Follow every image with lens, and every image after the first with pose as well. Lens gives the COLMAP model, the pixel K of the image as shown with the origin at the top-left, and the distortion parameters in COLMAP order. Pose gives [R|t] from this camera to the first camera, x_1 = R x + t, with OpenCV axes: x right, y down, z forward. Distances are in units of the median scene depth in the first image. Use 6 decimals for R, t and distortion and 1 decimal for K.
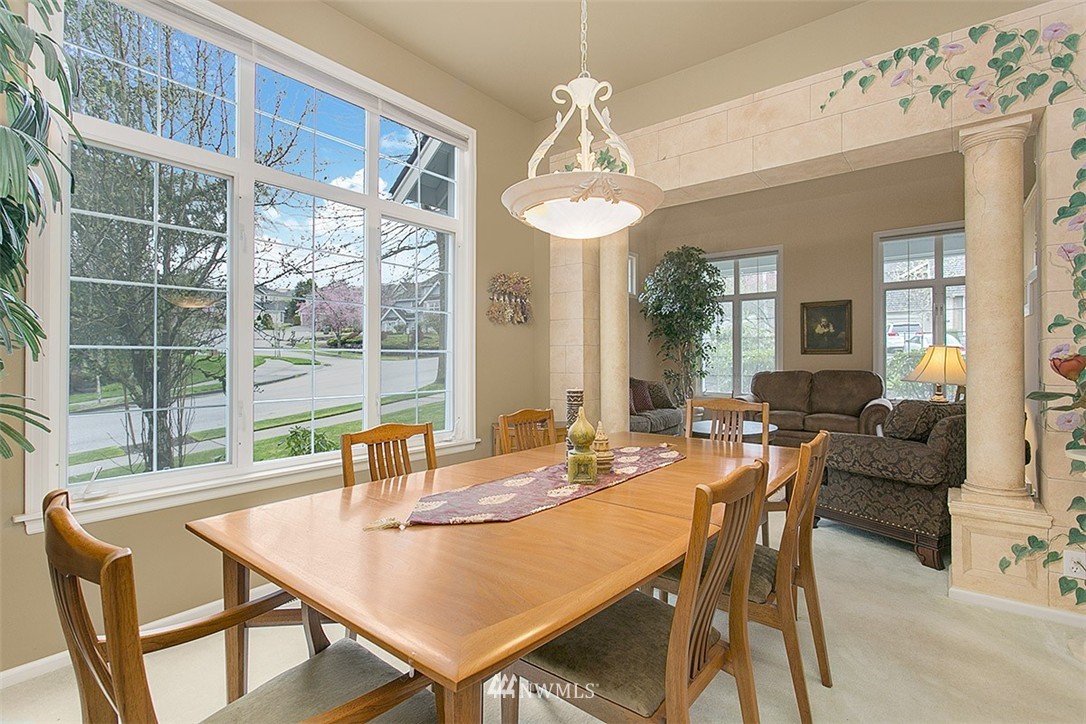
lens RADIAL K [[513.8, 0, 546.9], [0, 513.8, 358.9], [0, 0, 1]] dist [0.001883, 0.000378]
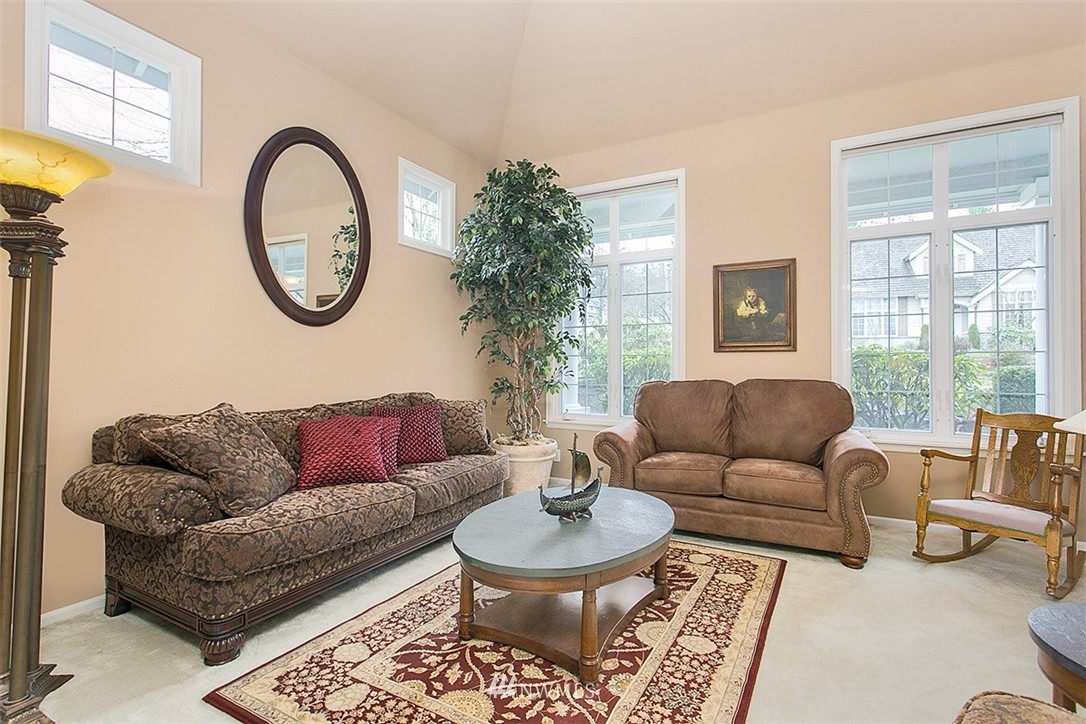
lens RADIAL K [[513.8, 0, 545.0], [0, 513.8, 360.7], [0, 0, 1]] dist [0.001883, 0.000378]
pose [[0.987141, 0.002720, 0.159829, 0.212352], [-0.001417, 0.999965, -0.008269, 0.006573], [-0.159845, 0.007936, 0.987110, 0.457307]]
